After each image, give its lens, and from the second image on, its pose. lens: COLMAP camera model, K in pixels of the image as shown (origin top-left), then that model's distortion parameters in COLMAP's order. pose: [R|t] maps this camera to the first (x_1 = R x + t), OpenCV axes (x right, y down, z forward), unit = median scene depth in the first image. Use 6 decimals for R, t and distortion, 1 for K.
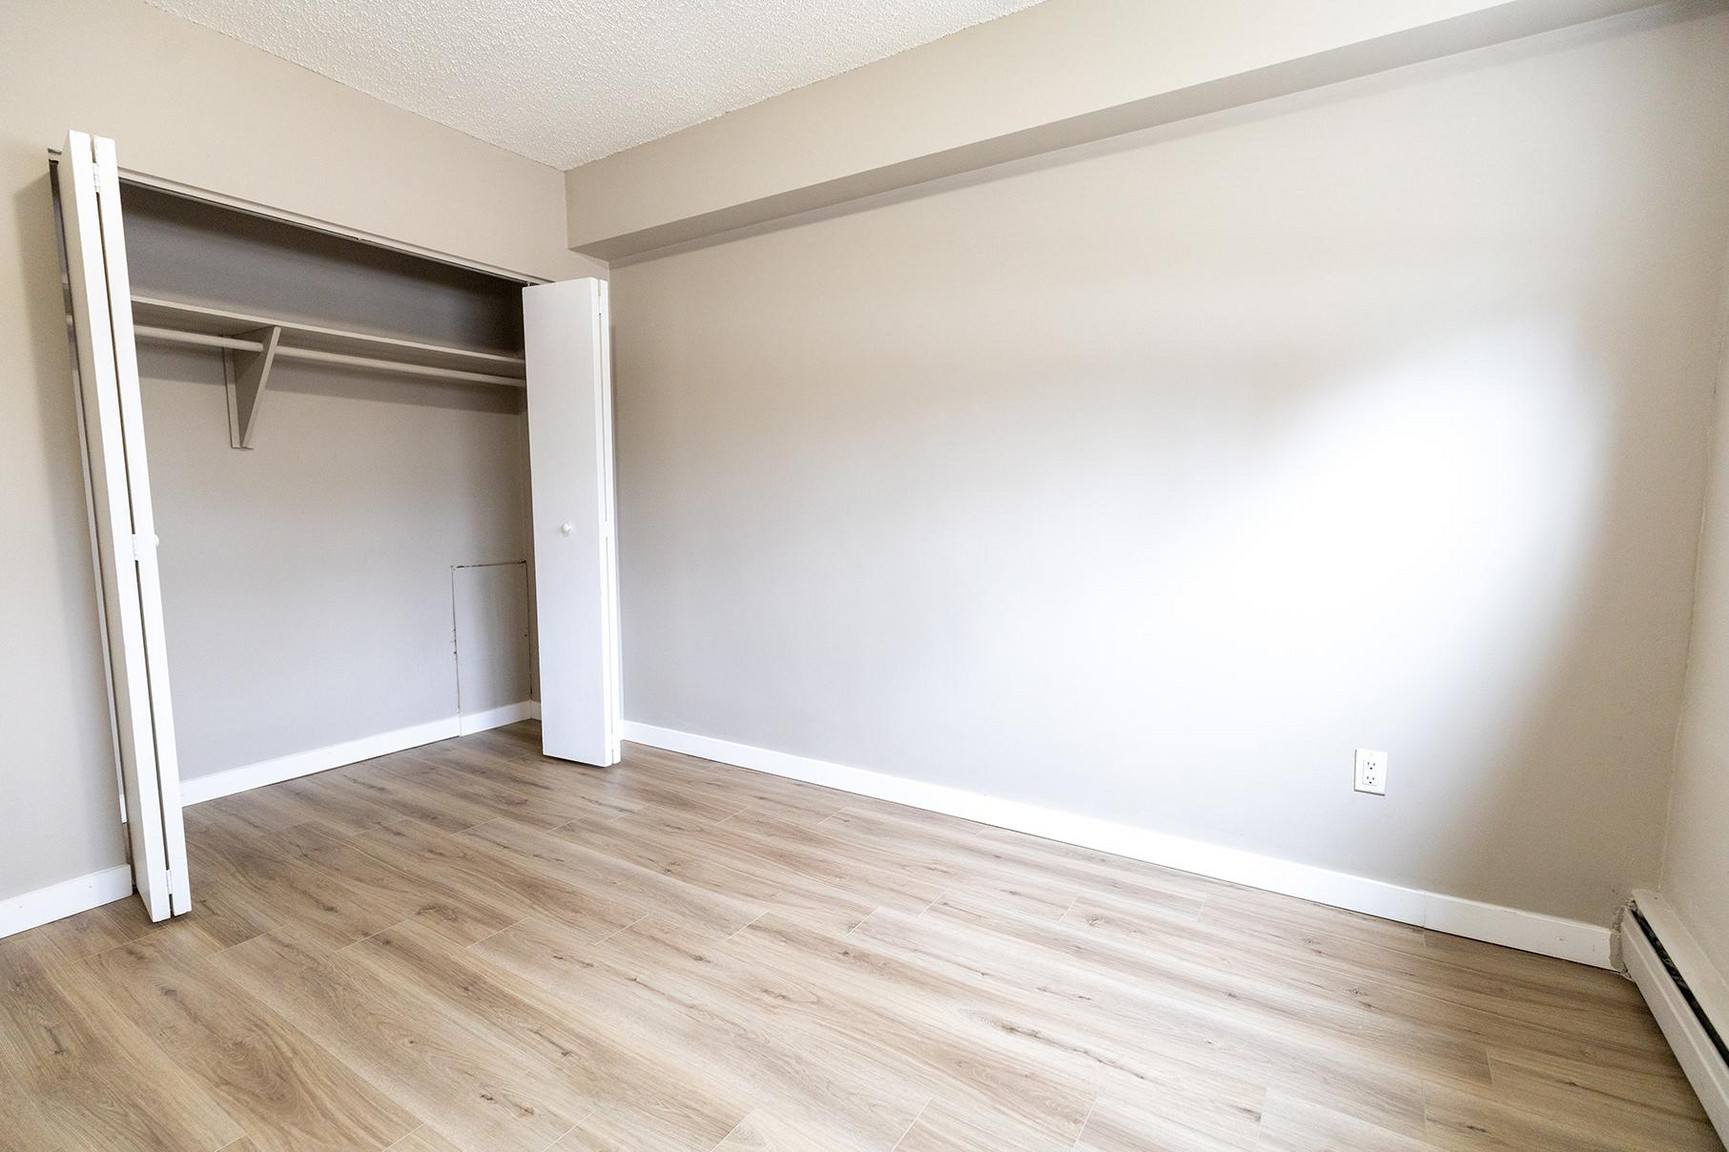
lens RADIAL K [[793.6, 0, 877.1], [0, 793.6, 583.1], [0, 0, 1]] dist [0.004741, -0.000652]
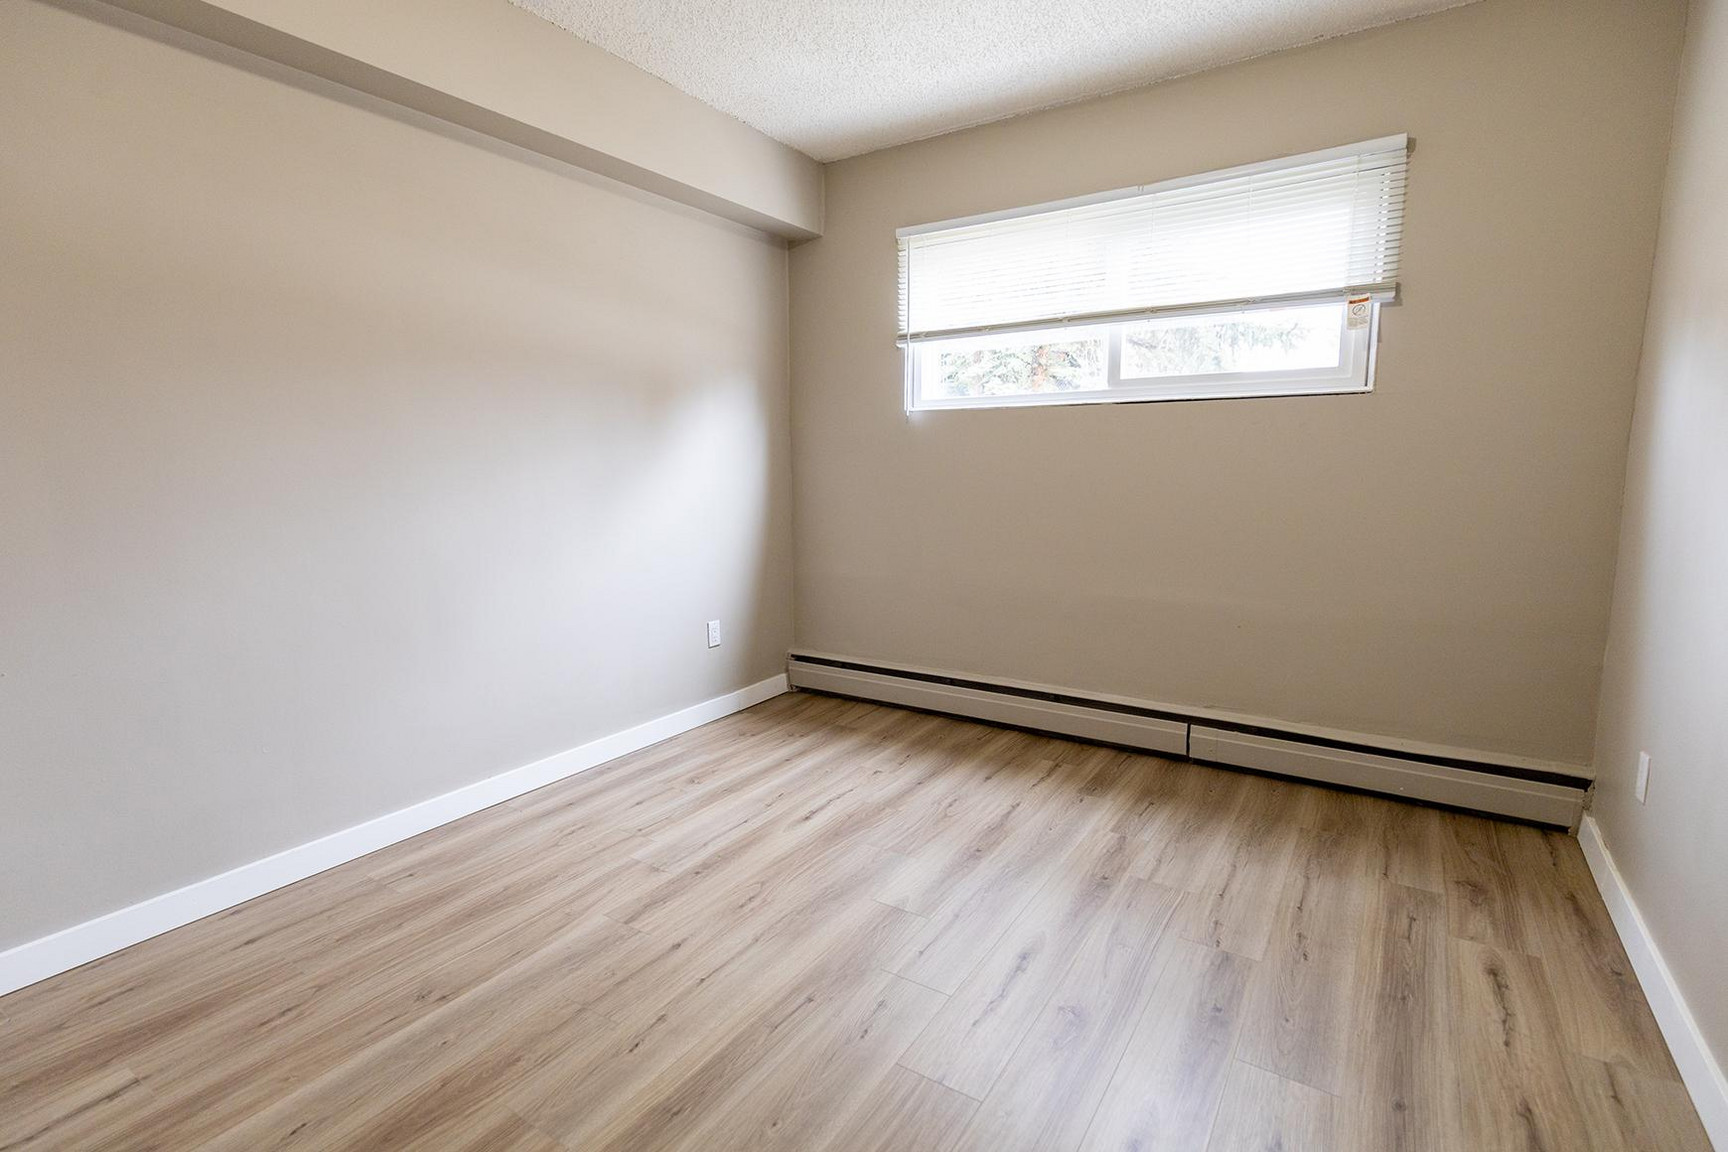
lens RADIAL K [[793.1, 0, 870.3], [0, 793.1, 569.8], [0, 0, 1]] dist [0.004741, -0.000652]
pose [[0.030309, -0.138736, 0.989866, -1.018079], [0.114329, 0.984302, 0.134455, -0.079452], [-0.992980, 0.109095, 0.045694, 0.607458]]
